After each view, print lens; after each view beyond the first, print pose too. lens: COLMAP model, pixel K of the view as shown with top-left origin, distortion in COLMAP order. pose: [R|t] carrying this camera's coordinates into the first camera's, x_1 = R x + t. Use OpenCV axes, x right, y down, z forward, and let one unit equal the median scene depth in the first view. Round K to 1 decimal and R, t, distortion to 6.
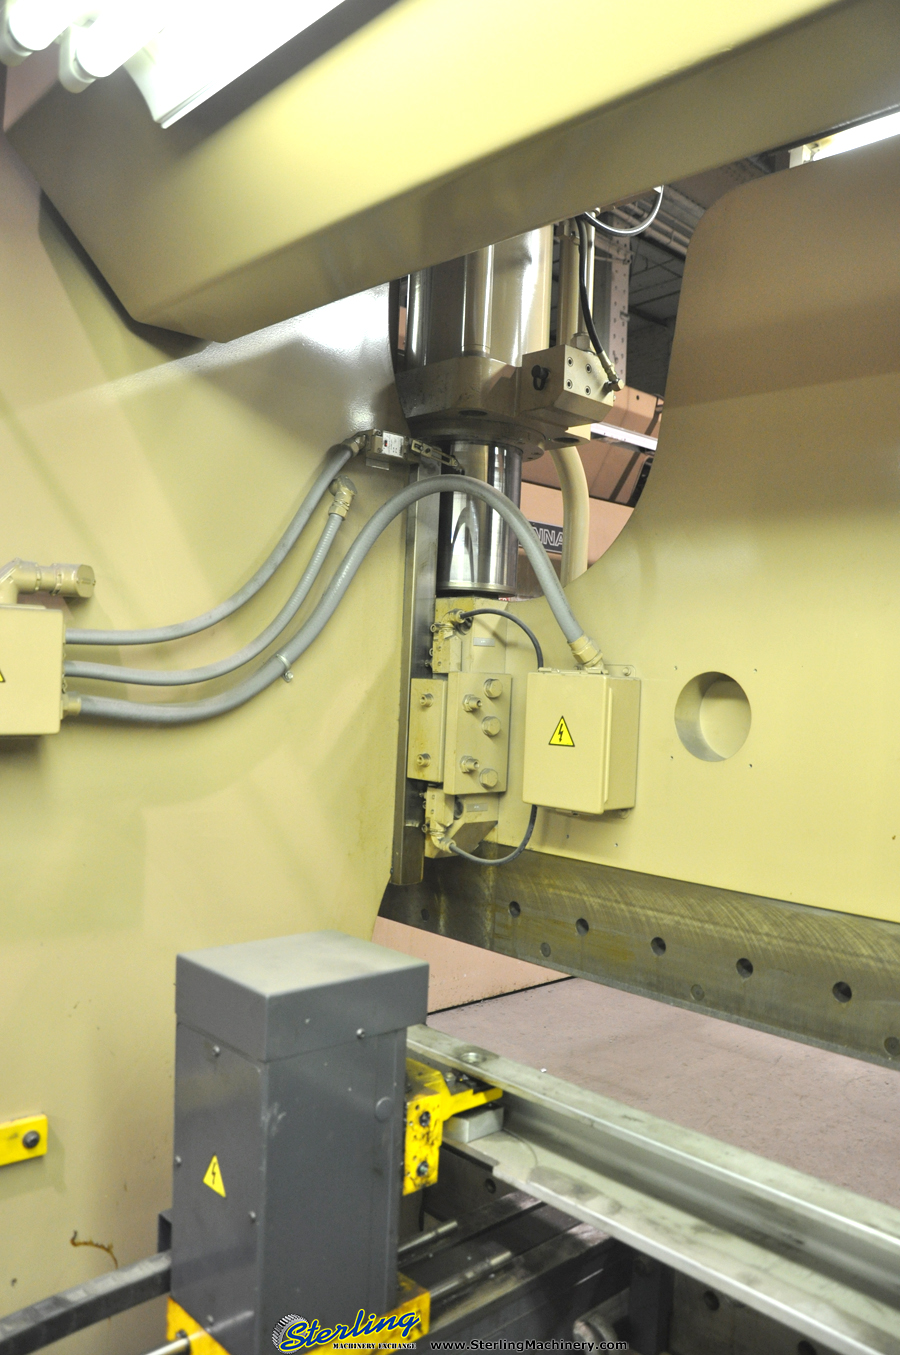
lens RADIAL K [[1053.8, 0, 445.7], [0, 1053.8, 677.2], [0, 0, 1]] dist [-0.150065, 0.106226]
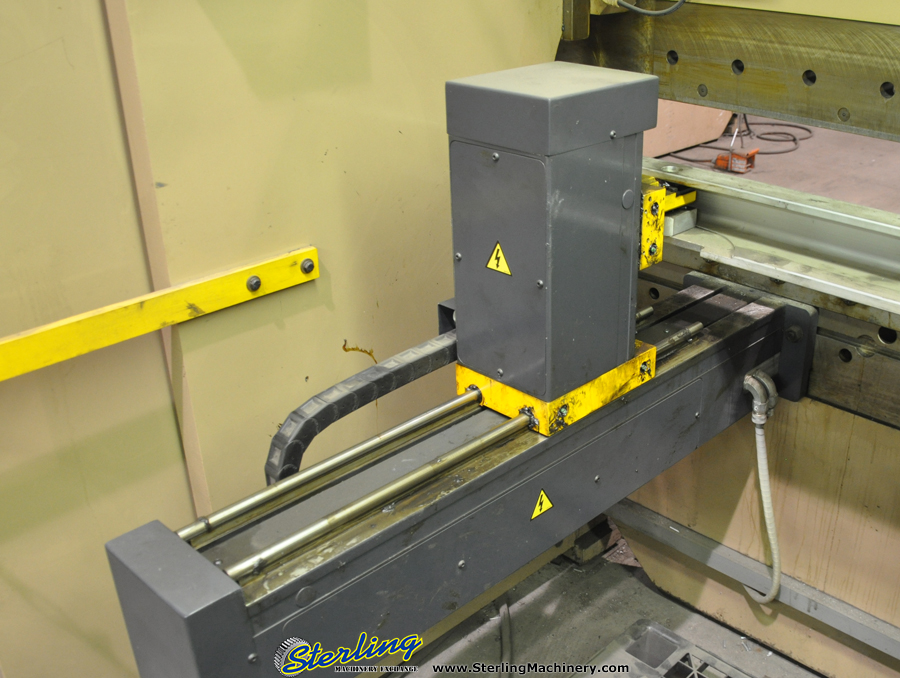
lens RADIAL K [[991.0, 0, 533.6], [0, 991.0, 366.6], [0, 0, 1]] dist [-0.125656, 0.000000]
pose [[0.996094, -0.074084, 0.048044, -0.208424], [0.045786, 0.898603, 0.436366, 0.070973], [-0.075500, -0.432462, 0.898486, -0.111074]]
